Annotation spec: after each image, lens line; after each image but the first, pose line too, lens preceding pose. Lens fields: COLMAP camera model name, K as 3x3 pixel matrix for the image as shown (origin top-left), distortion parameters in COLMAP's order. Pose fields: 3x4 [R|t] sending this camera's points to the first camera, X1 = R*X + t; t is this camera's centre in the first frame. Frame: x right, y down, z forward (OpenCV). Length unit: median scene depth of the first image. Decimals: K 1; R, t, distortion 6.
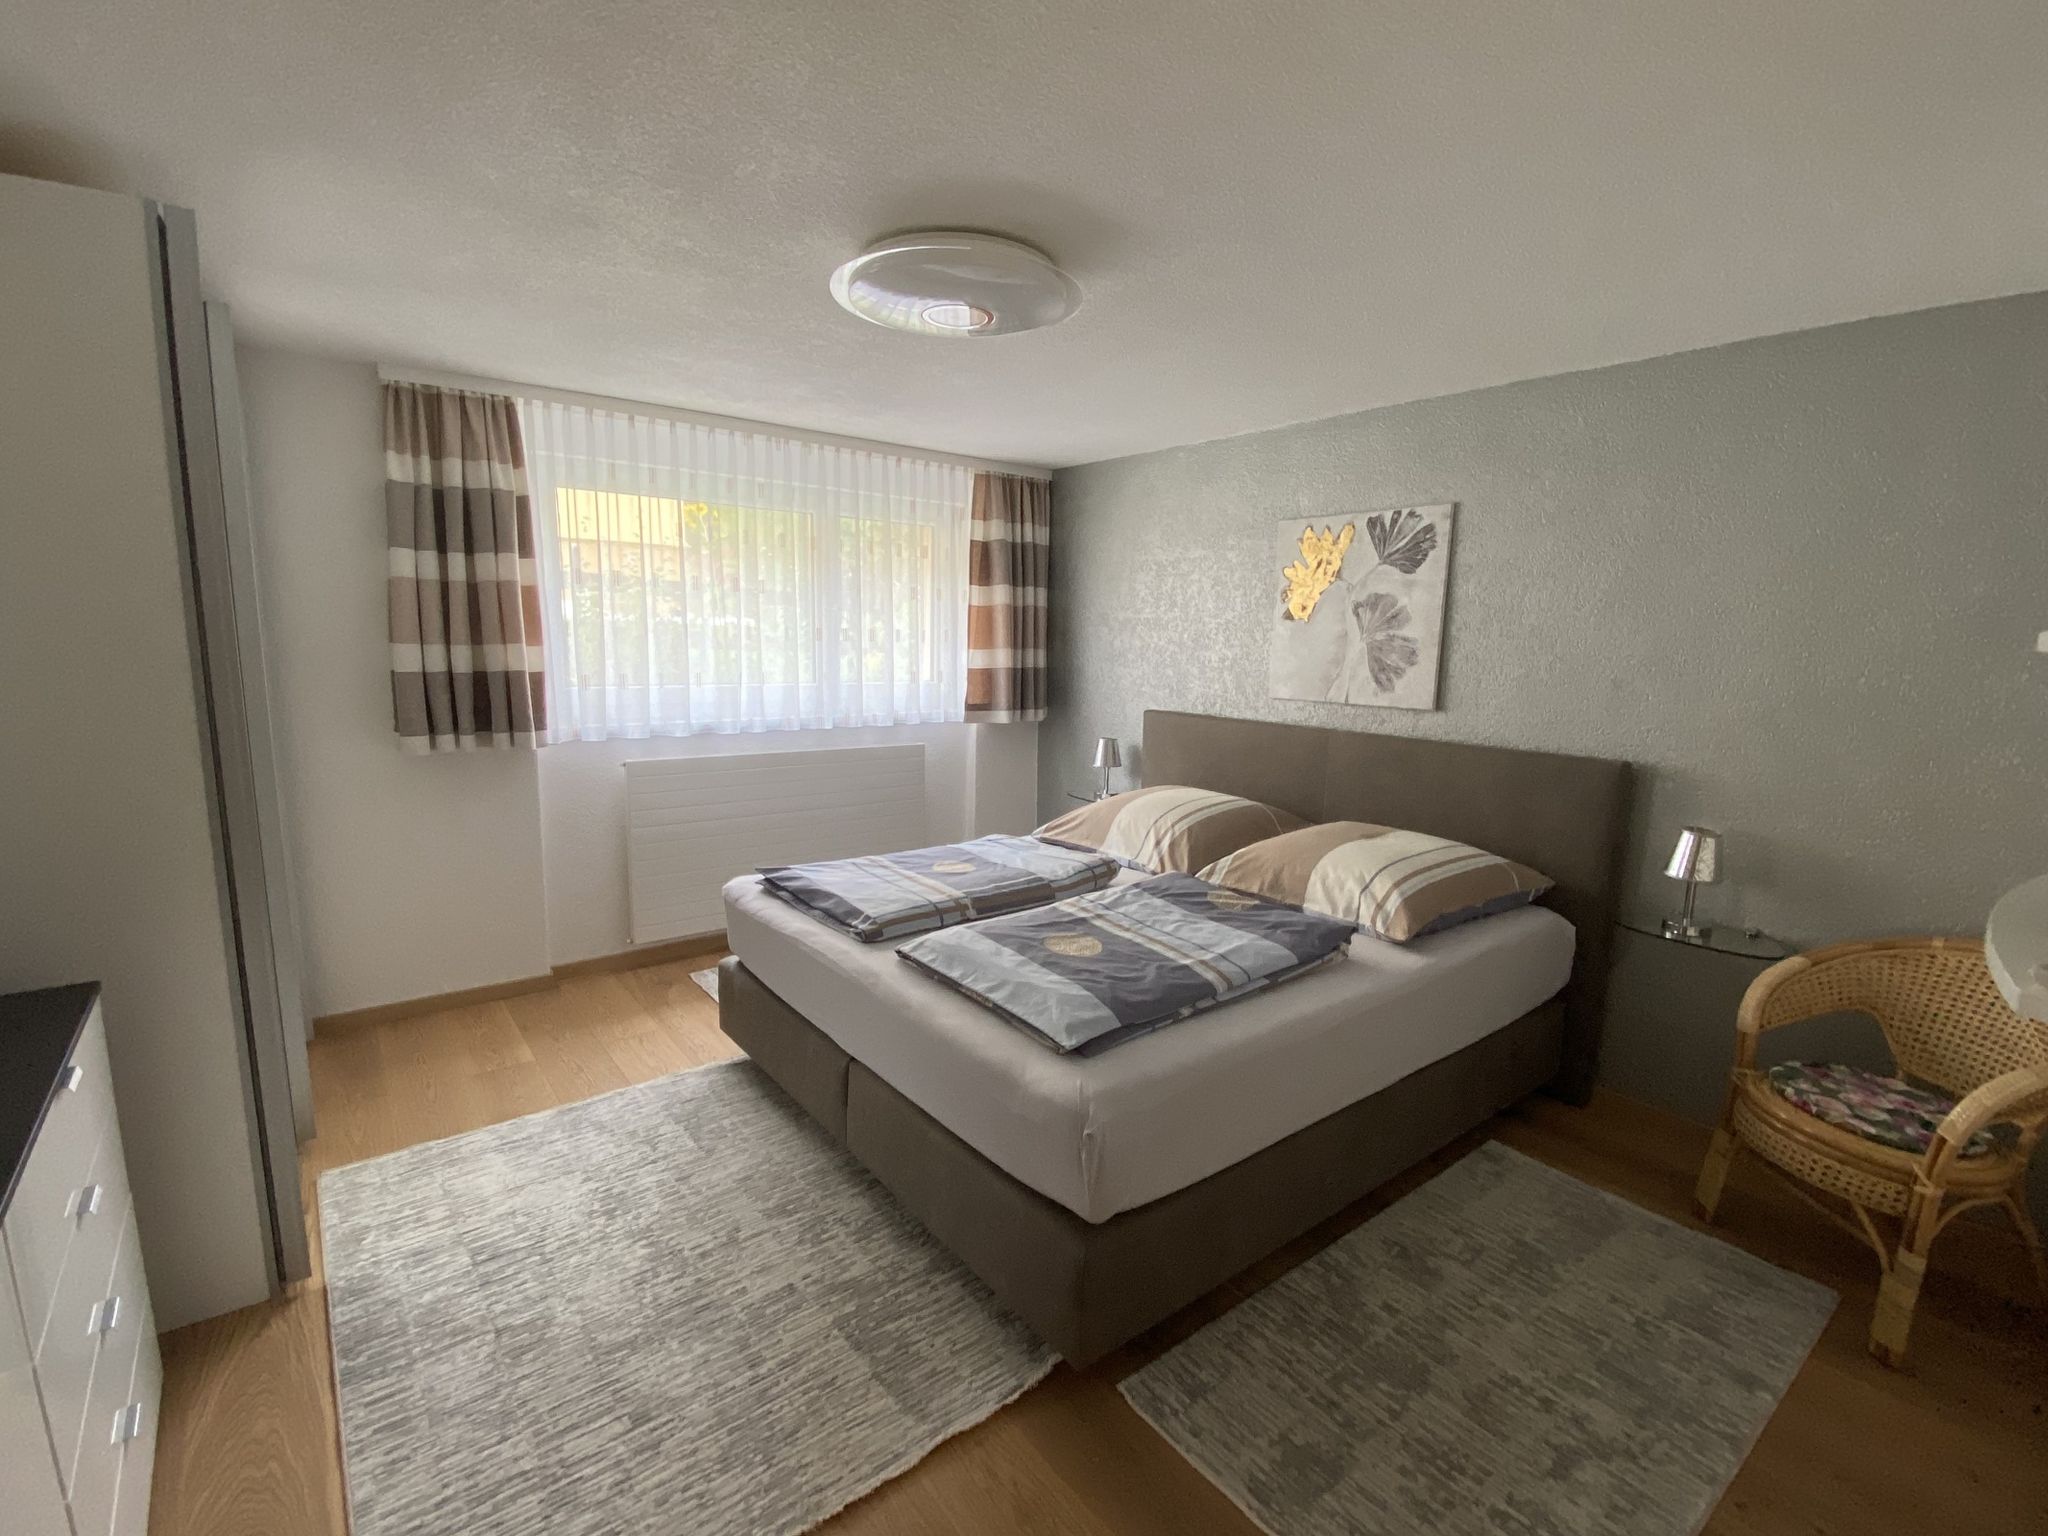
lens RADIAL K [[933.1, 0, 1023.3], [0, 933.1, 776.5], [0, 0, 1]] dist [0.002815, -0.000473]
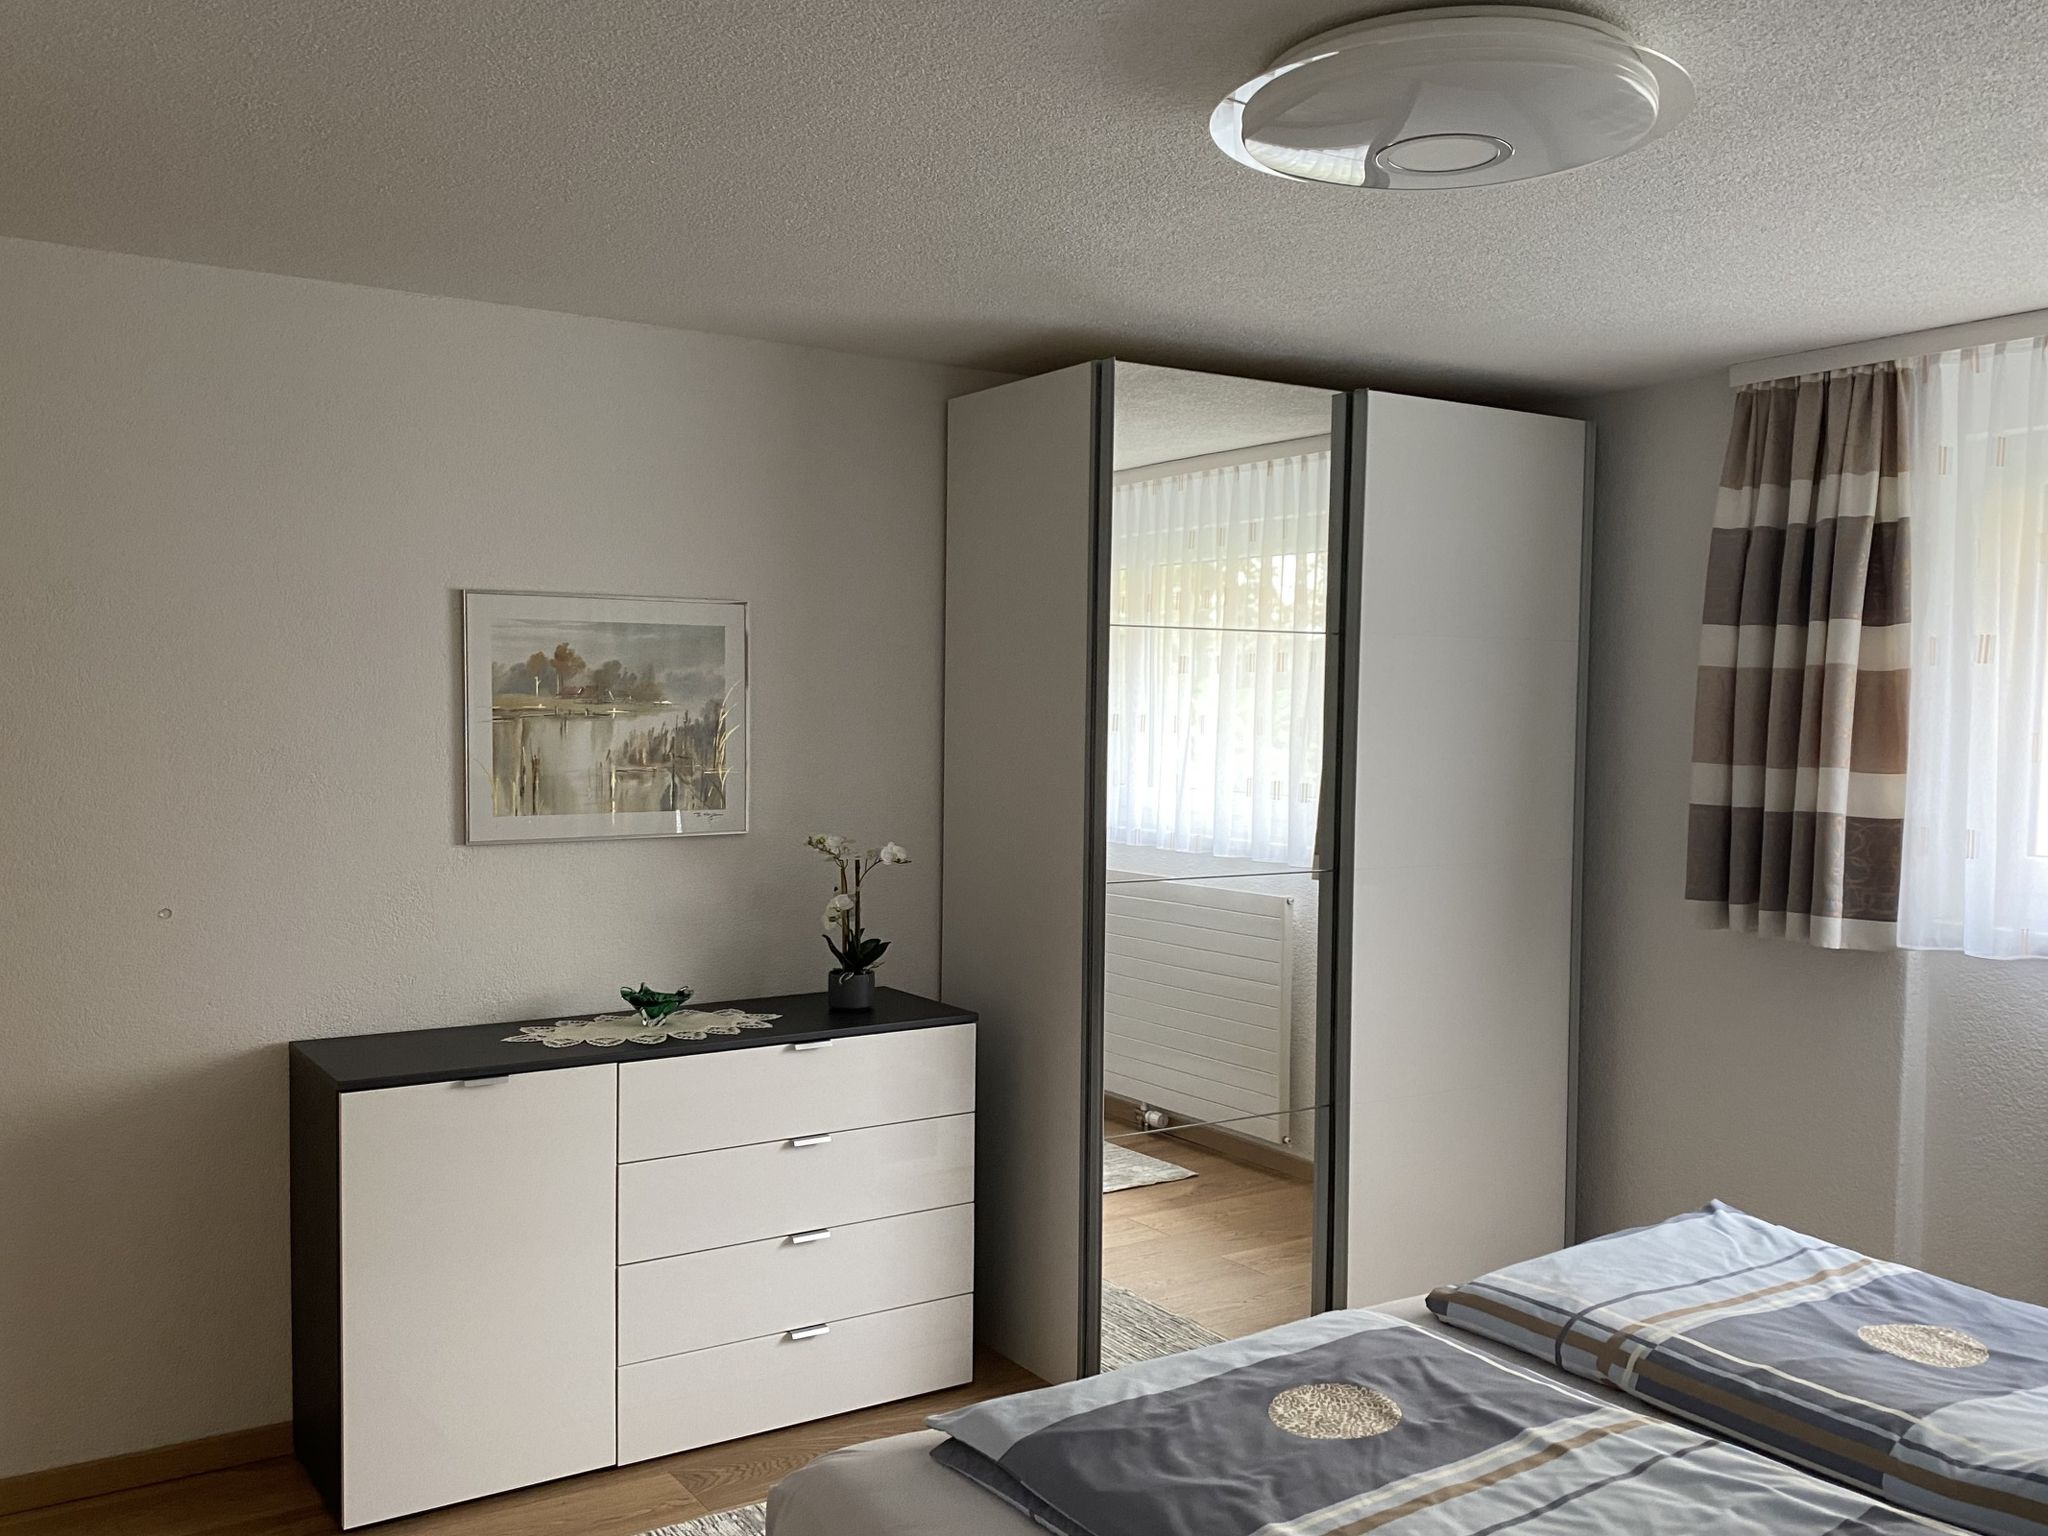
lens RADIAL K [[1768.3, 0, 1007.3], [0, 1768.3, 772.8], [0, 0, 1]] dist [-0.013643, 0.034202]
pose [[-0.100783, 0.023222, -0.994637, 0.683593], [-0.166984, 0.985151, 0.039920, -0.102679], [0.980795, 0.170112, -0.095409, 0.635449]]
